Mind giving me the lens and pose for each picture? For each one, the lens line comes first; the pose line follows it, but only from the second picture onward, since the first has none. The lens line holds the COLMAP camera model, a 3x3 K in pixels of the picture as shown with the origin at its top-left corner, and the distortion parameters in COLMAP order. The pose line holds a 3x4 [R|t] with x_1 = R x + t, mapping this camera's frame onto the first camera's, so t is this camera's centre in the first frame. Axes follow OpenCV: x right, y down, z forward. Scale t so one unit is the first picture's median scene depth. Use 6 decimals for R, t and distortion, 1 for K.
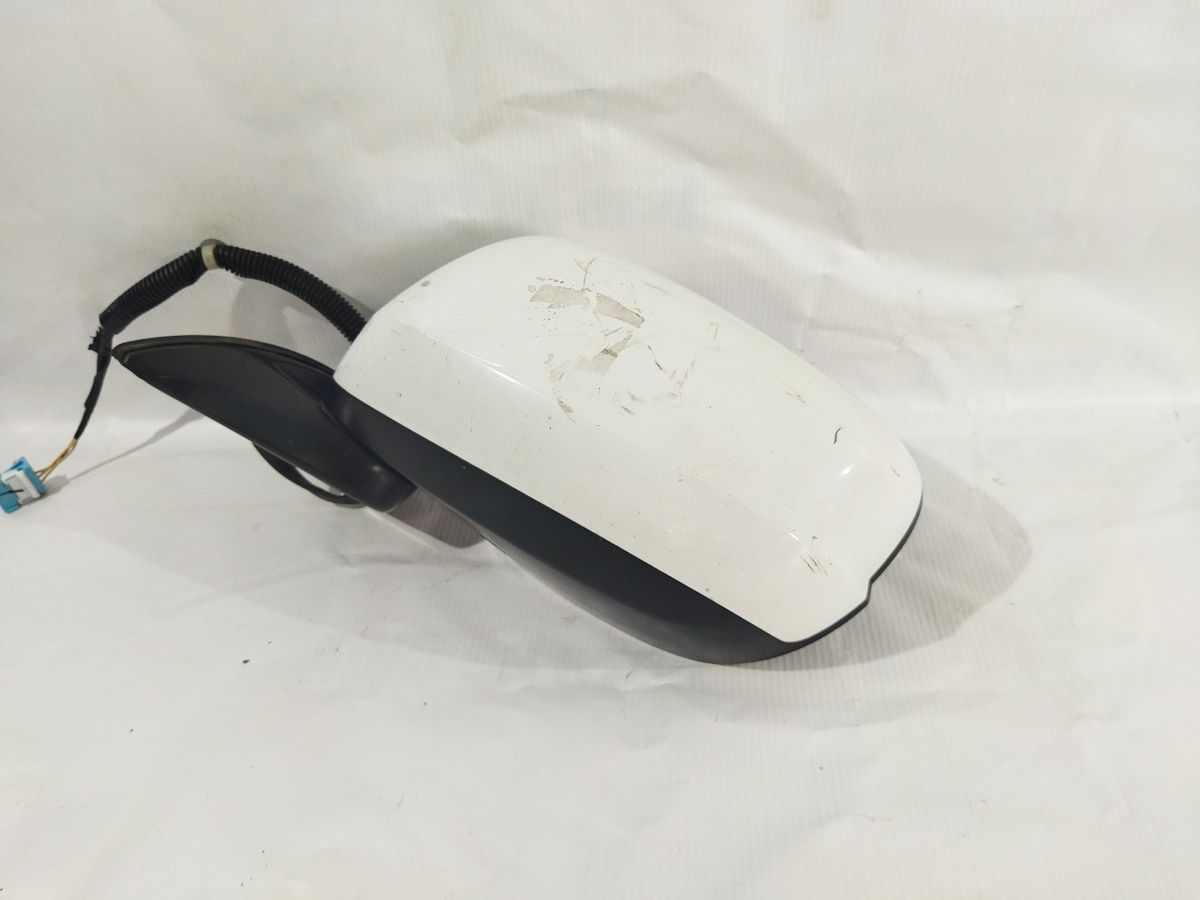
lens RADIAL K [[931.5, 0, 600.0], [0, 931.5, 450.0], [0, 0, 1]] dist [-0.028991, -0.007479]
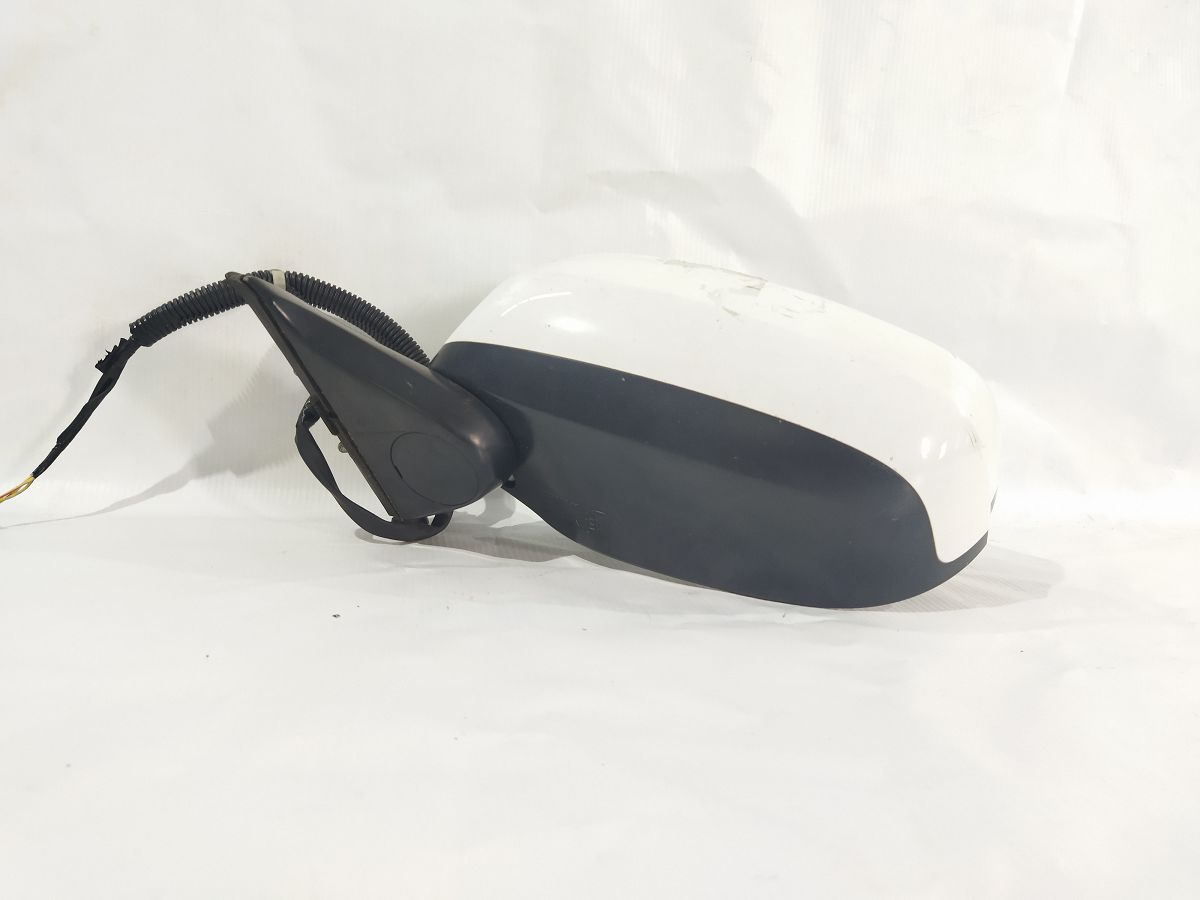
lens RADIAL K [[906.9, 0, 592.8], [0, 906.9, 444.5], [0, 0, 1]] dist [-0.003257, -0.048273]
pose [[0.954389, 0.087204, 0.285547, -0.394314], [0.069491, 0.865249, -0.496503, 0.493425], [-0.290366, 0.493700, 0.819724, 0.212406]]
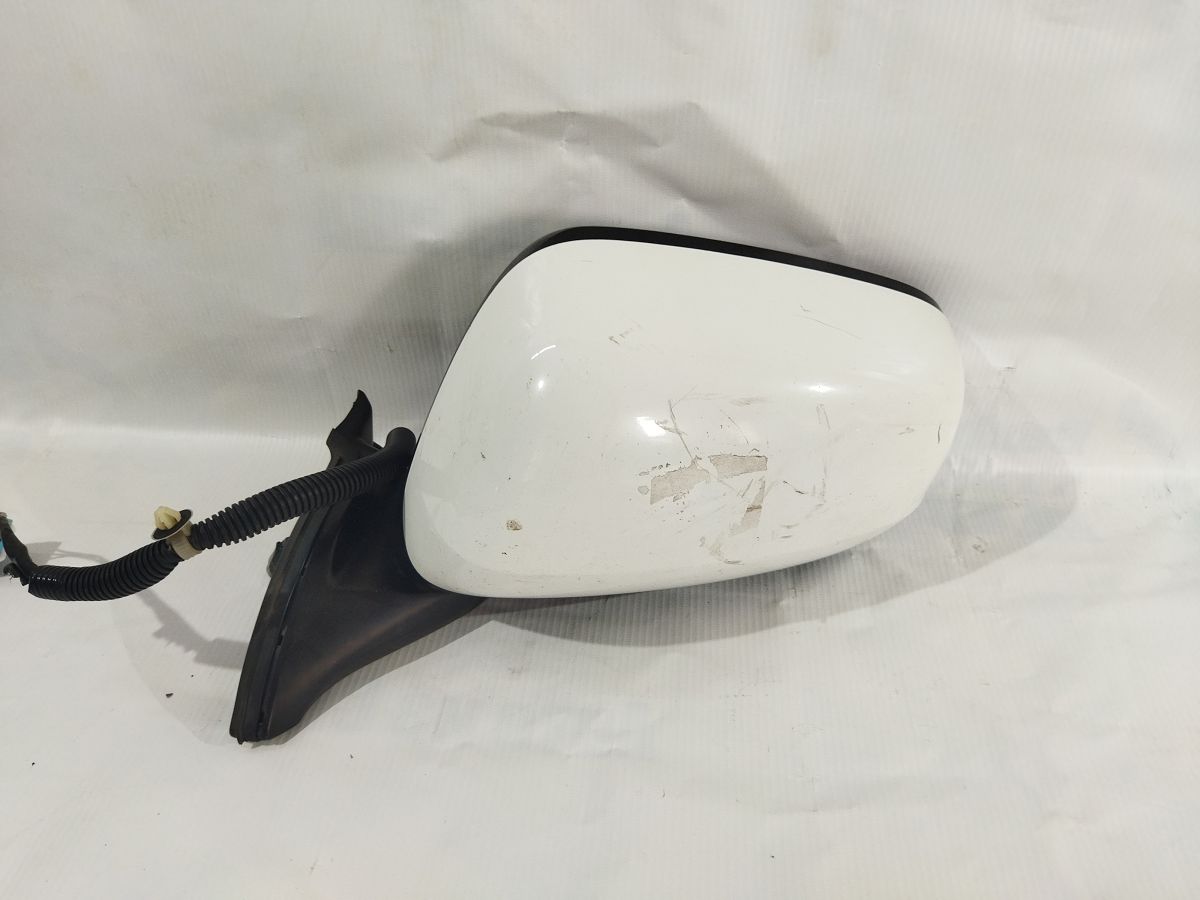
lens RADIAL K [[906.9, 0, 592.8], [0, 906.9, 444.5], [0, 0, 1]] dist [-0.003257, -0.048273]
pose [[0.997694, 0.067747, 0.004035, 0.027097], [-0.067664, 0.997544, -0.018104, -0.037212], [-0.005251, 0.017789, 0.999828, 0.085515]]
